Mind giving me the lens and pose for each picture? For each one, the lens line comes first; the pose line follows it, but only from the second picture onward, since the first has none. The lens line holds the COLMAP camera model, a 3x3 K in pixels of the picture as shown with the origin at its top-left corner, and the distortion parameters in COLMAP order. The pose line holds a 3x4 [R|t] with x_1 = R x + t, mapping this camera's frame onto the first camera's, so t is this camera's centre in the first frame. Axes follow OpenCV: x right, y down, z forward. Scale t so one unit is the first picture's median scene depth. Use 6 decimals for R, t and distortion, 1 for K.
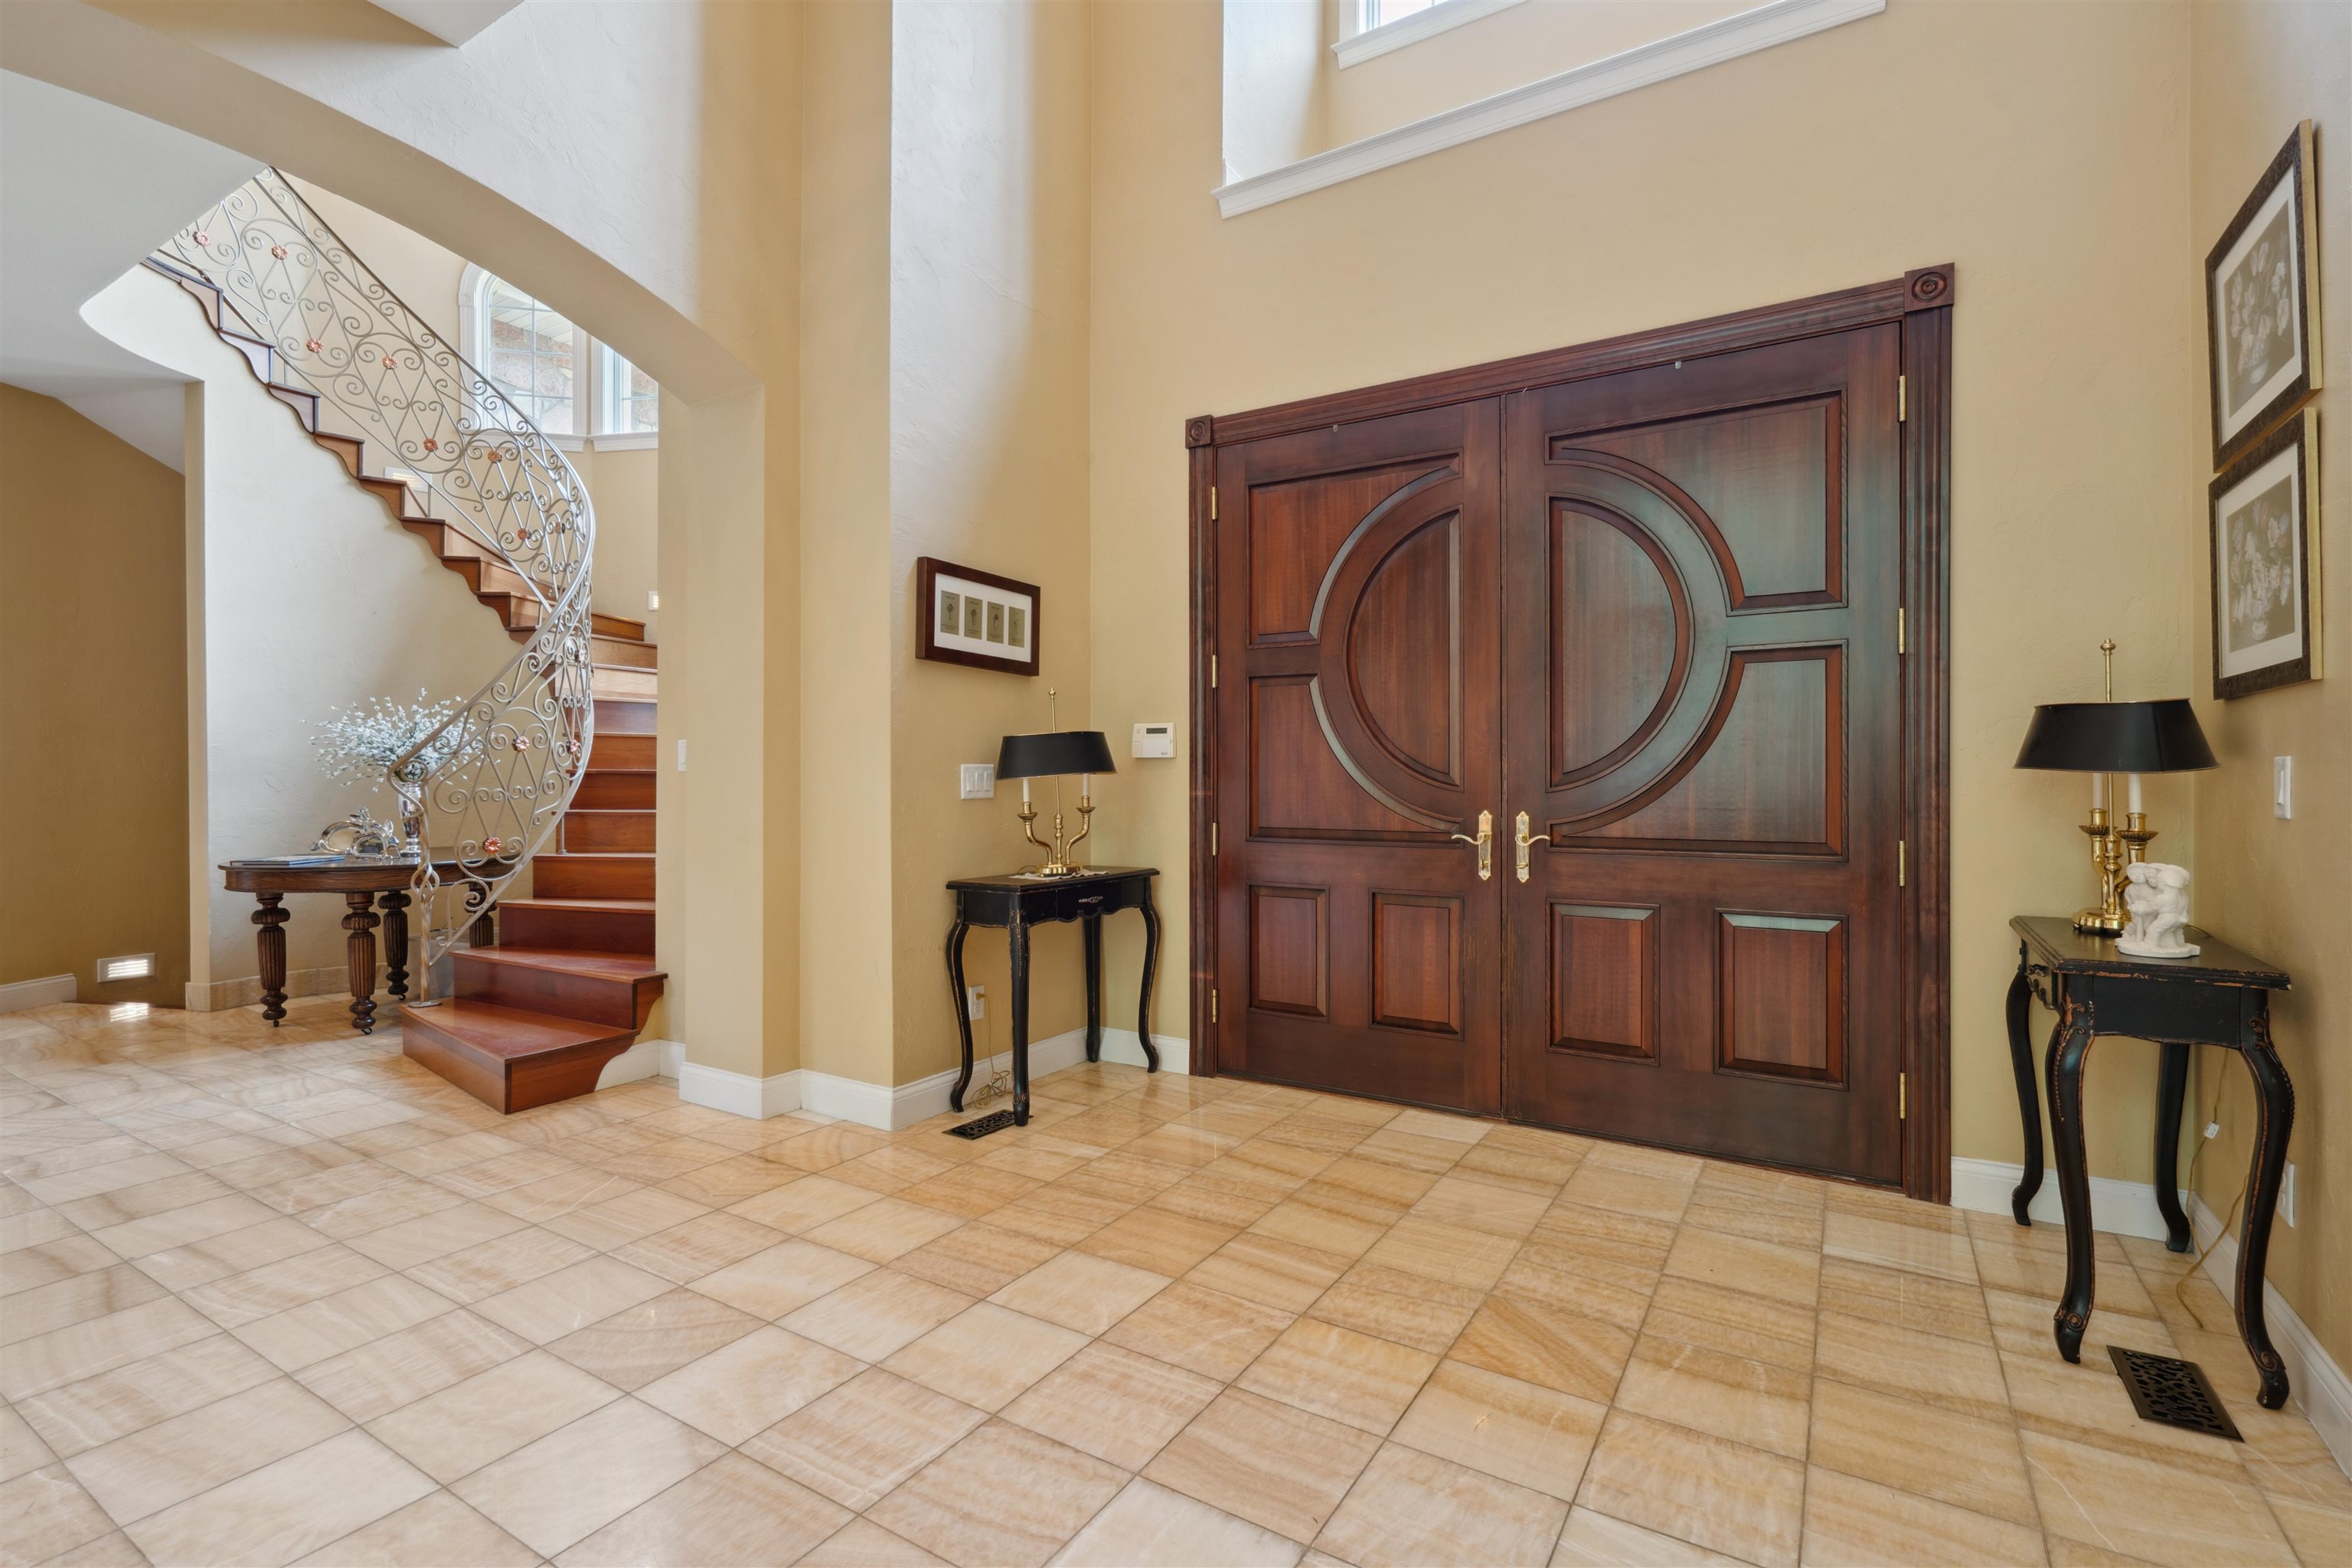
lens RADIAL K [[1081.3, 0, 1176.0], [0, 1081.3, 784.0], [0, 0, 1]] dist [-0.001850, 0.000279]
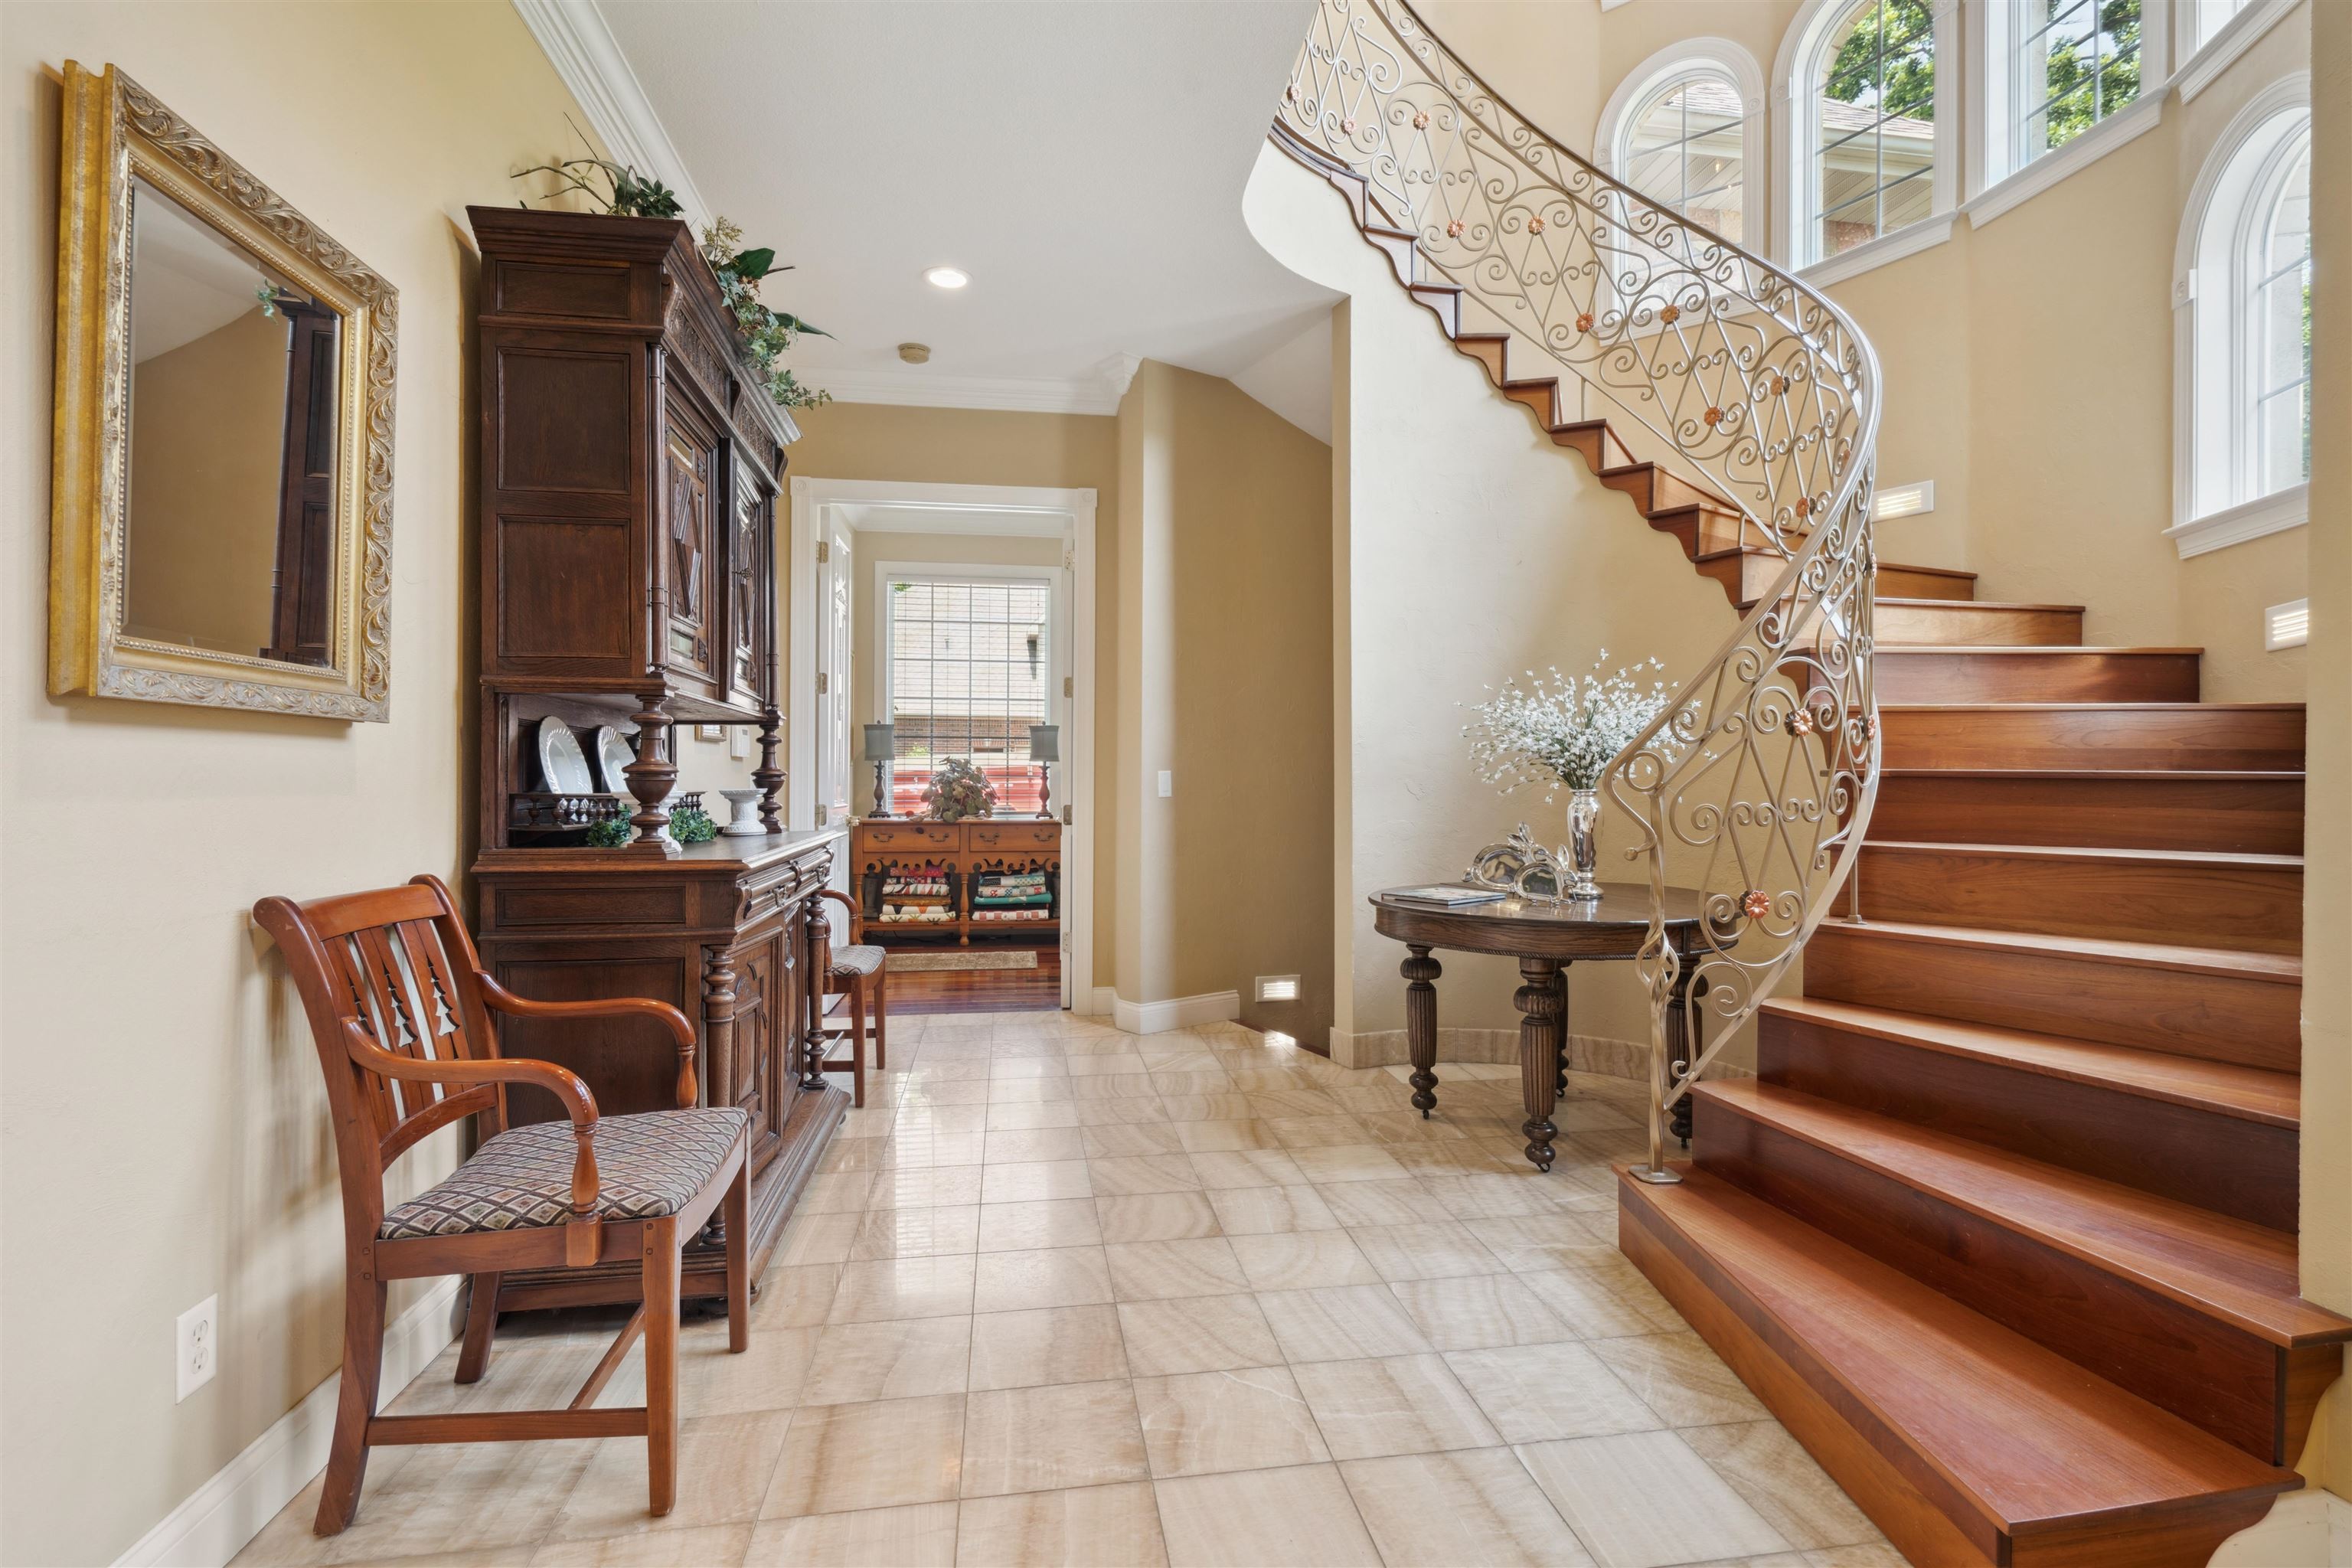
lens RADIAL K [[1081.3, 0, 1176.0], [0, 1081.3, 784.0], [0, 0, 1]] dist [-0.001850, 0.000279]
pose [[0.652300, 0.004991, -0.757944, -0.349174], [-0.003619, 0.999987, 0.003471, -0.006443], [0.757952, 0.000479, 0.652310, 0.350536]]
